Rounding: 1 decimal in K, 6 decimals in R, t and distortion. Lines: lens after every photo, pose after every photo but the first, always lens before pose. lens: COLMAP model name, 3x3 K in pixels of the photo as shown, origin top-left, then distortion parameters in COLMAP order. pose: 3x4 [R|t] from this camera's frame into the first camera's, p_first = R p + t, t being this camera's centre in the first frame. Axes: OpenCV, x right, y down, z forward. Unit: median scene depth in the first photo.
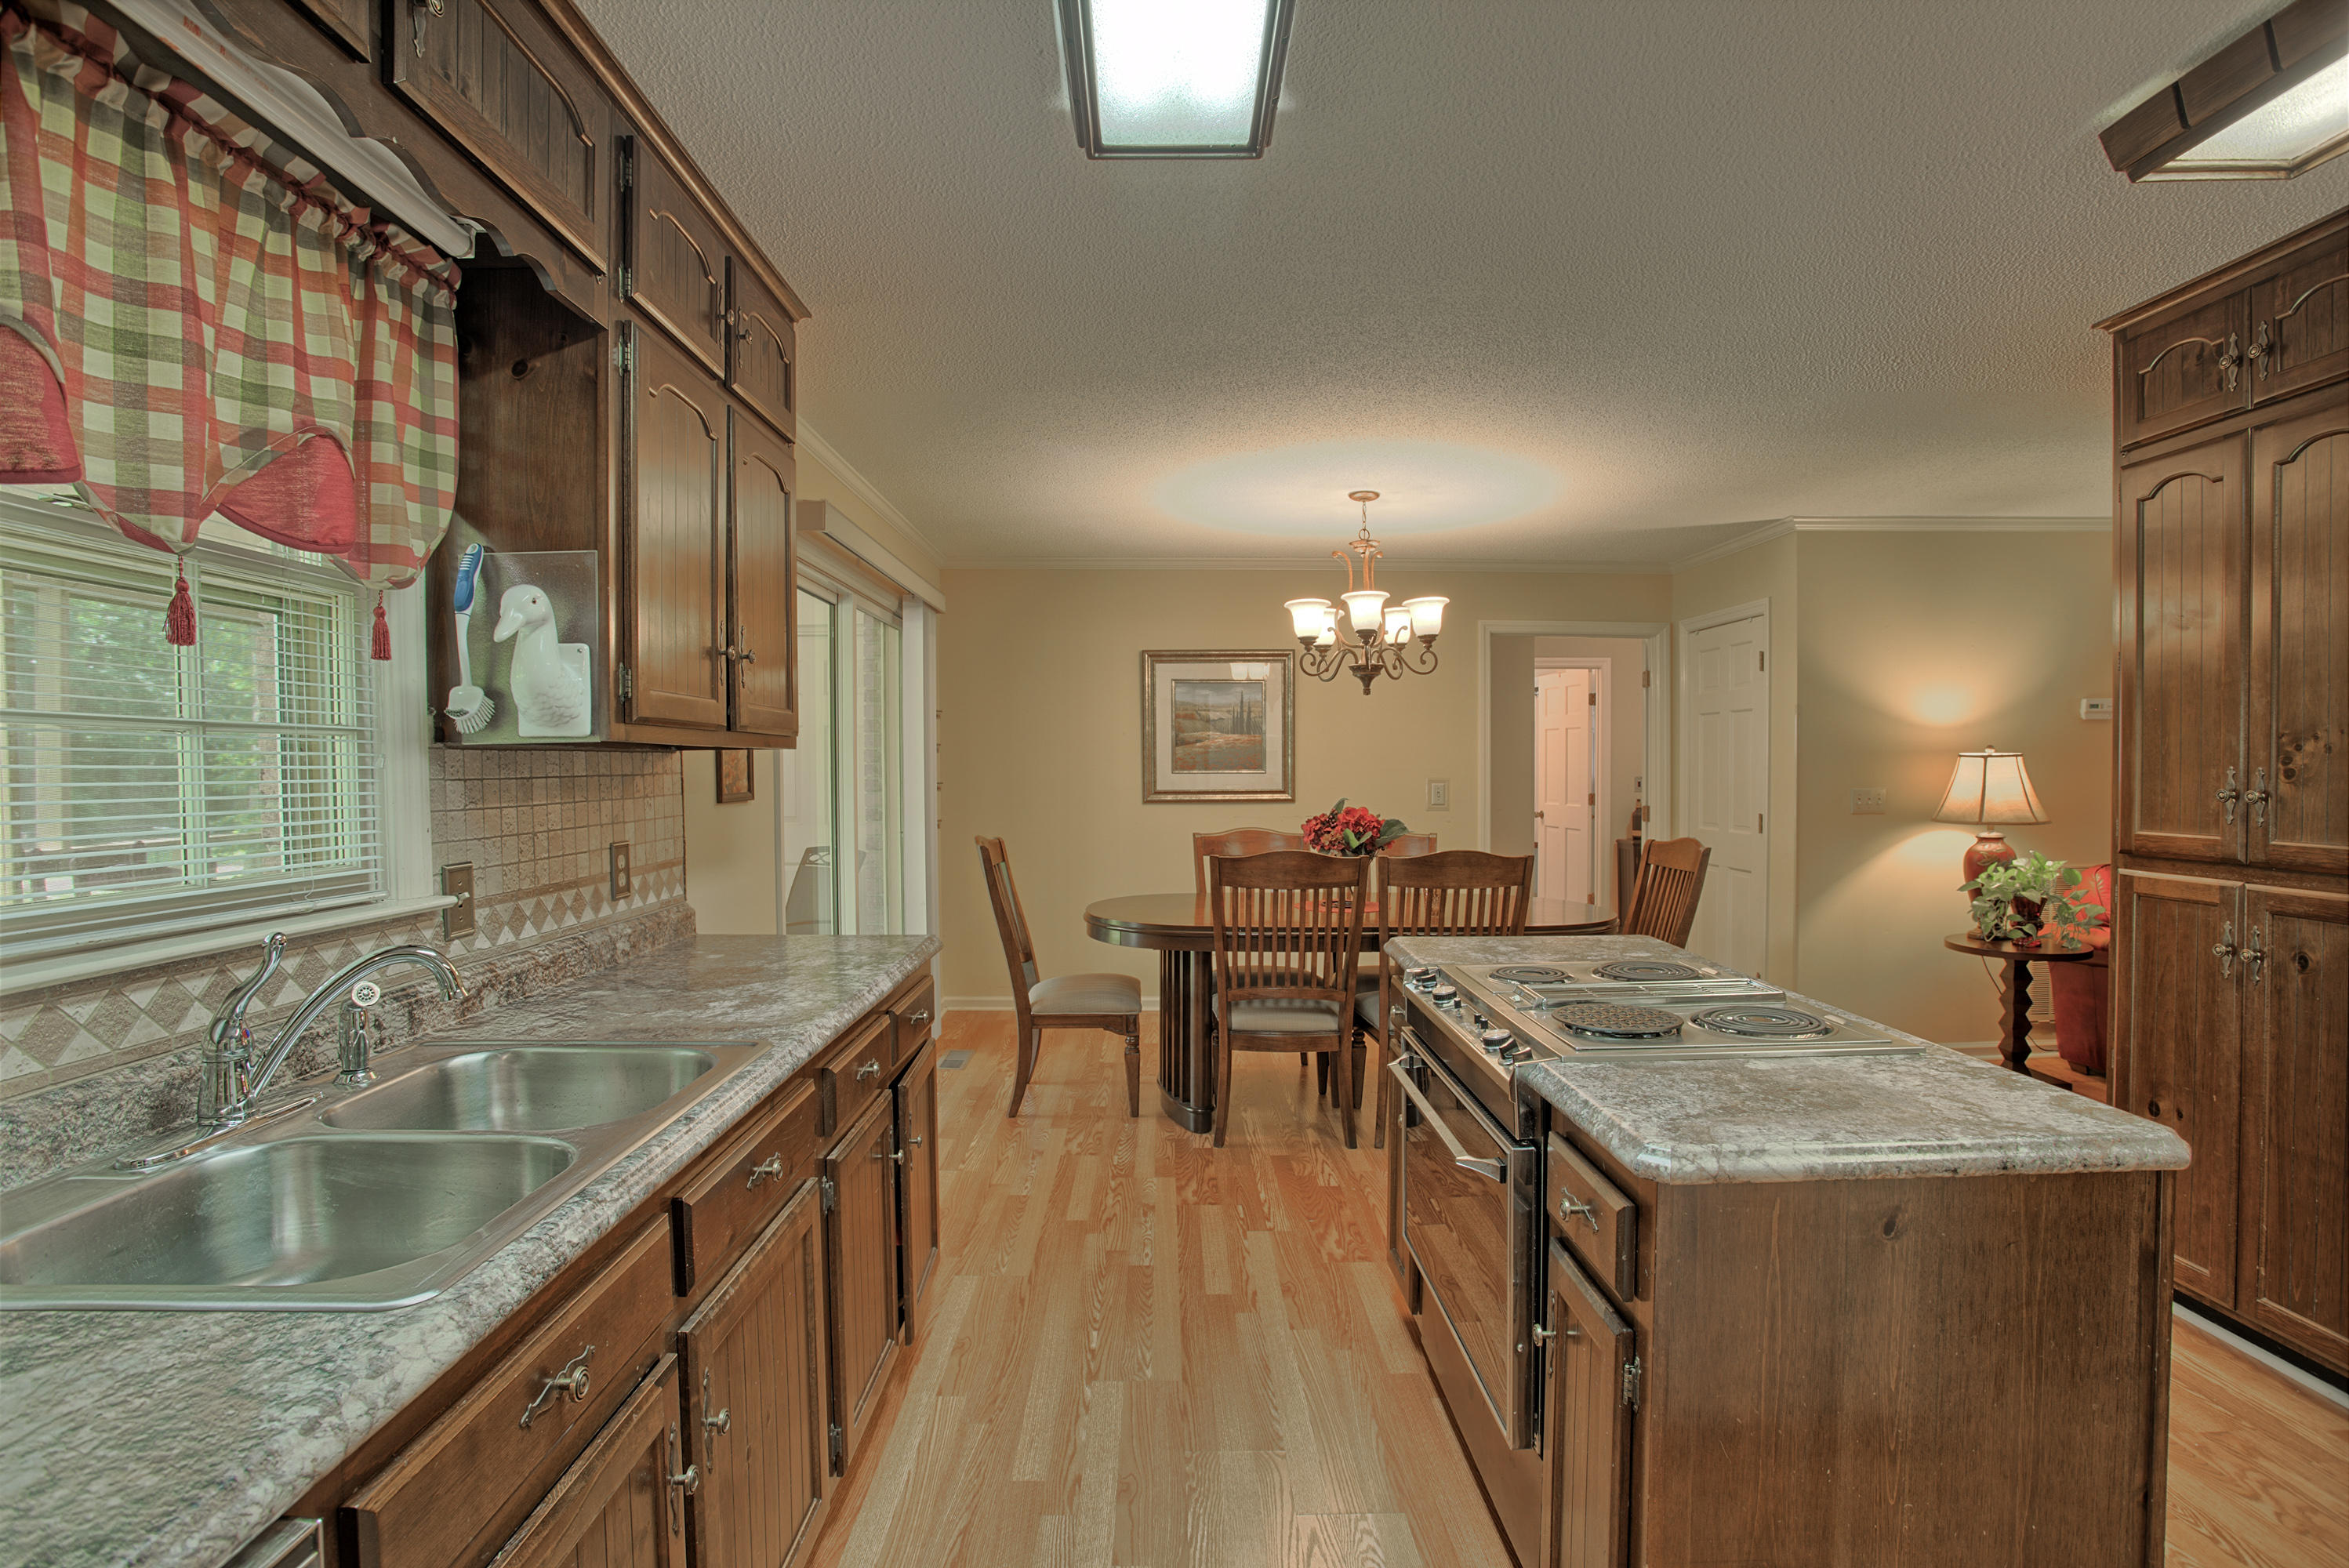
lens RADIAL K [[1134.8, 0, 1175.9], [0, 1134.8, 789.3], [0, 0, 1]] dist [-0.076395, 0.031220]
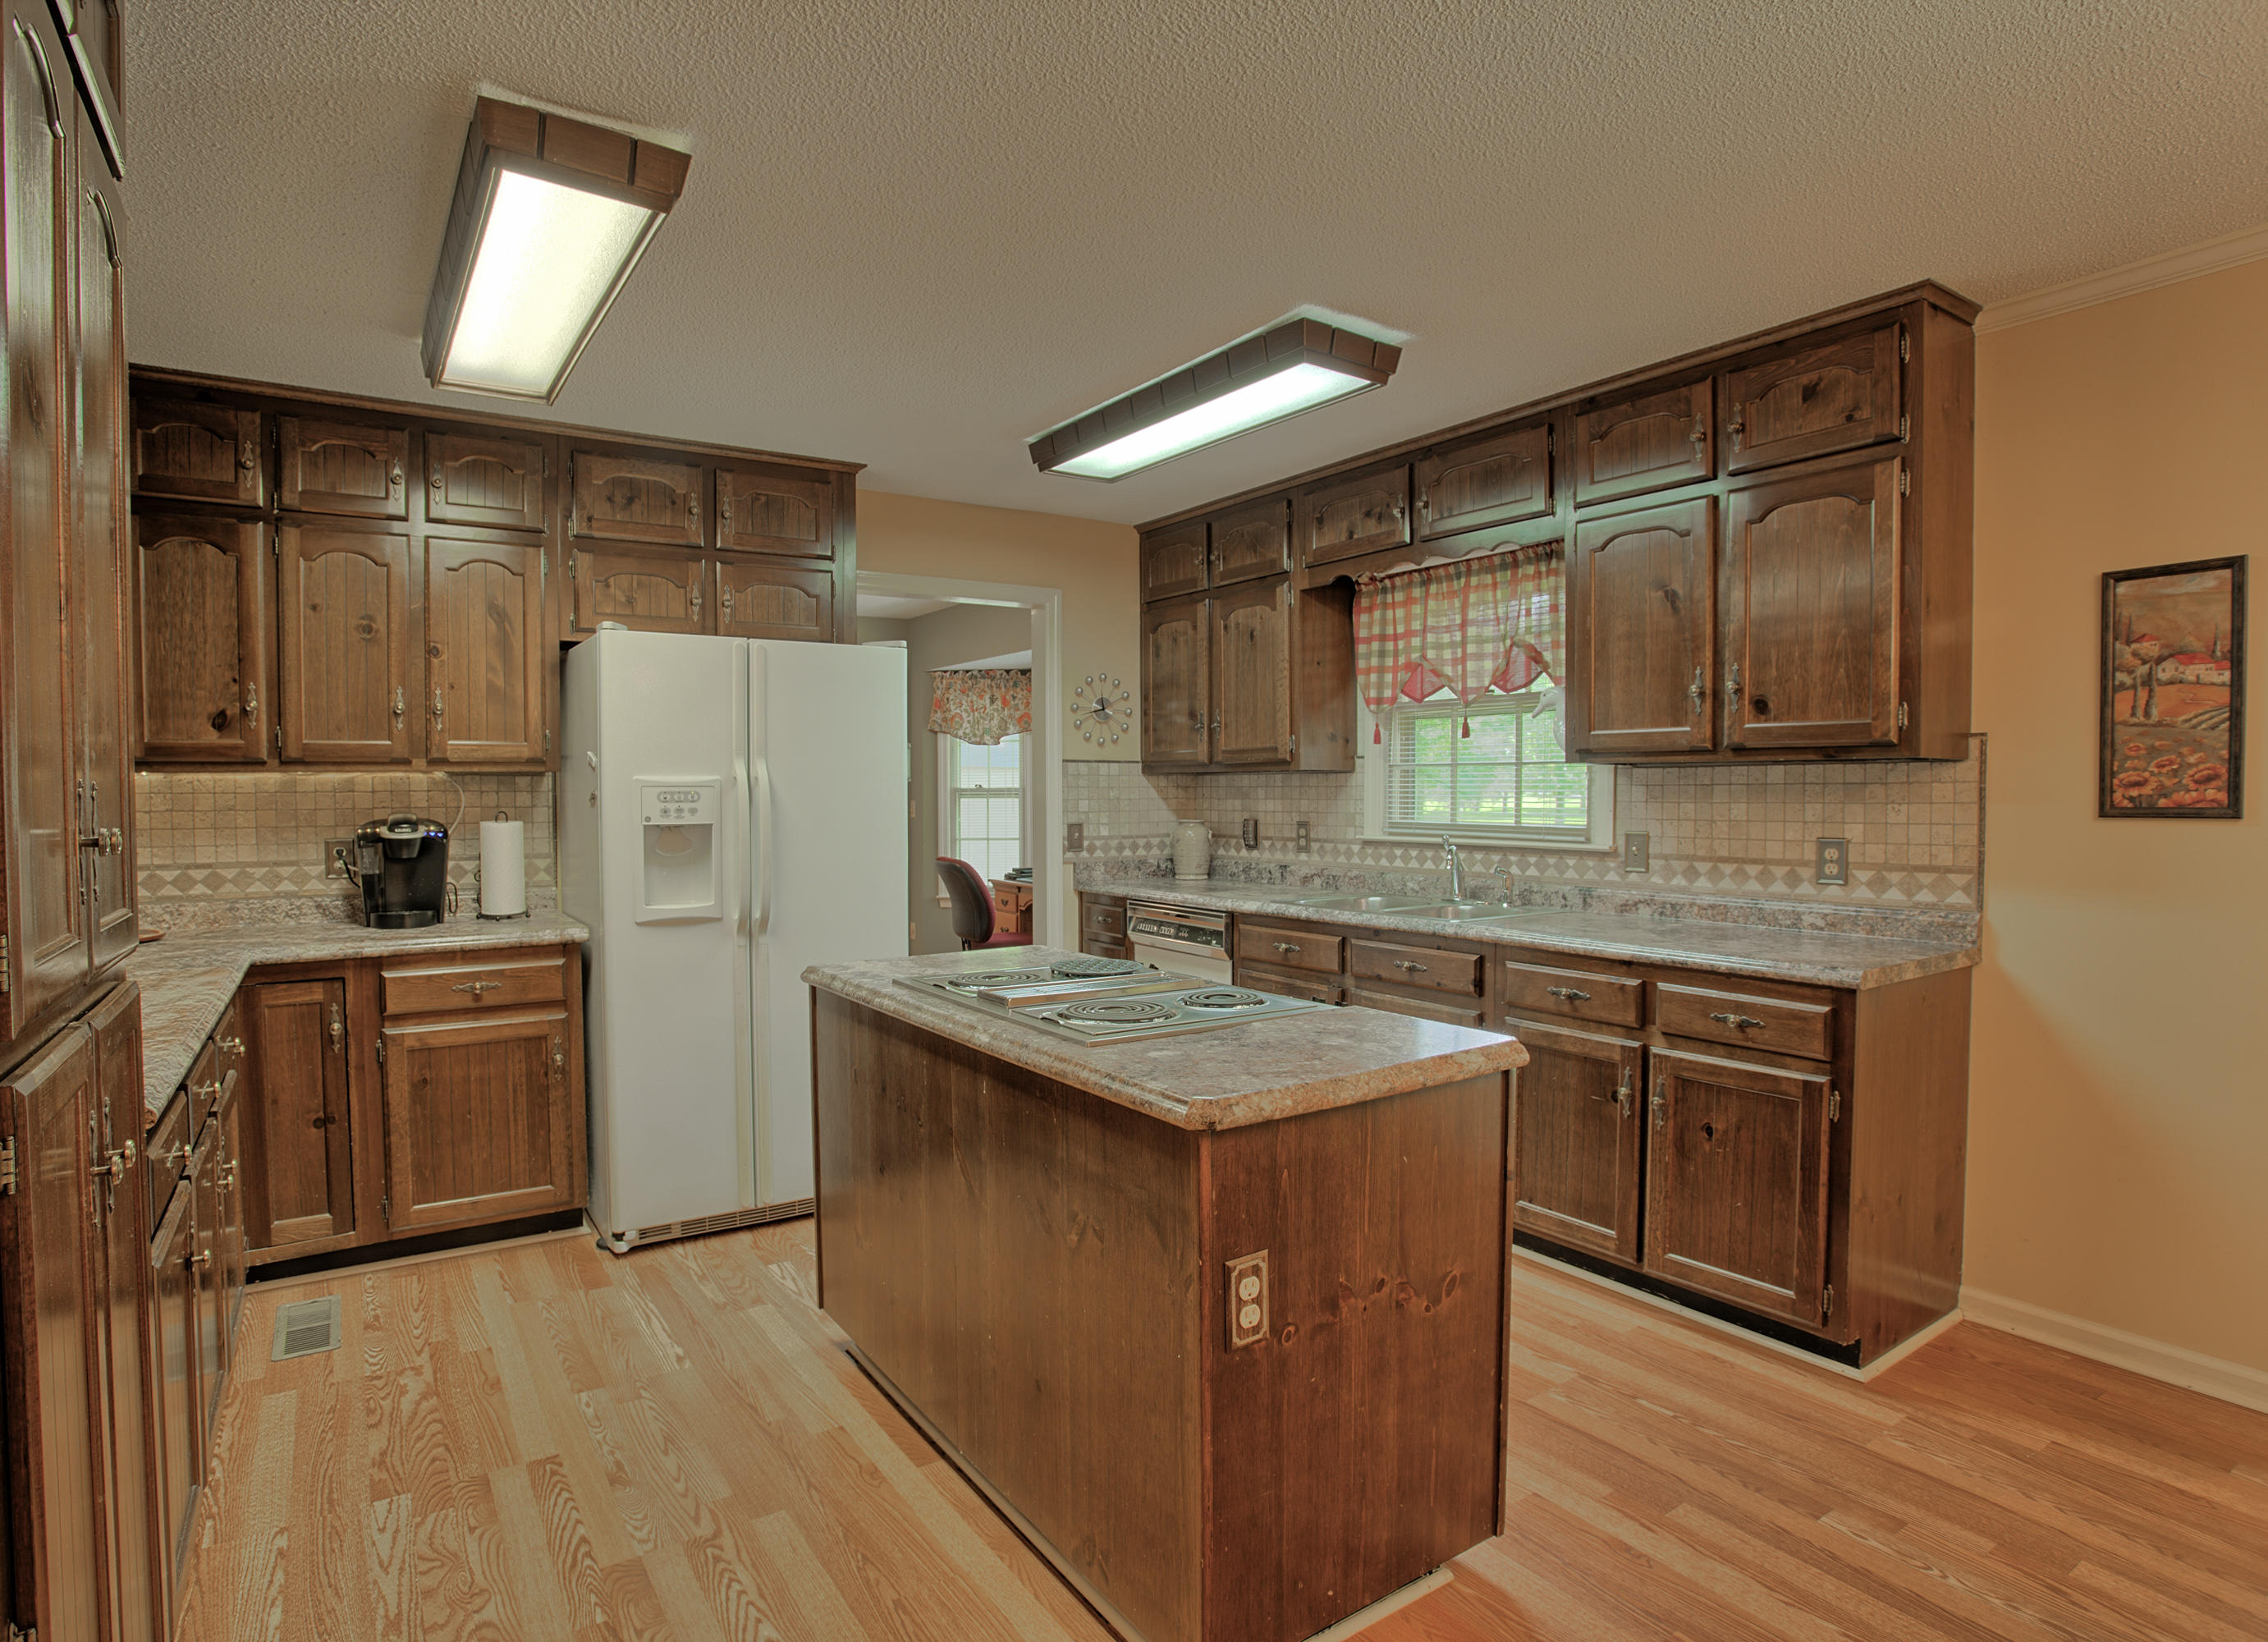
lens RADIAL K [[1186.9, 0, 1095.1], [0, 1186.9, 827.2], [0, 0, 1]] dist [-0.078941, 0.037370]
pose [[-0.846151, 0.026255, -0.532296, 1.125807], [-0.002192, 0.998606, 0.052741, -0.038549], [0.532938, 0.045794, -0.844914, 2.150219]]
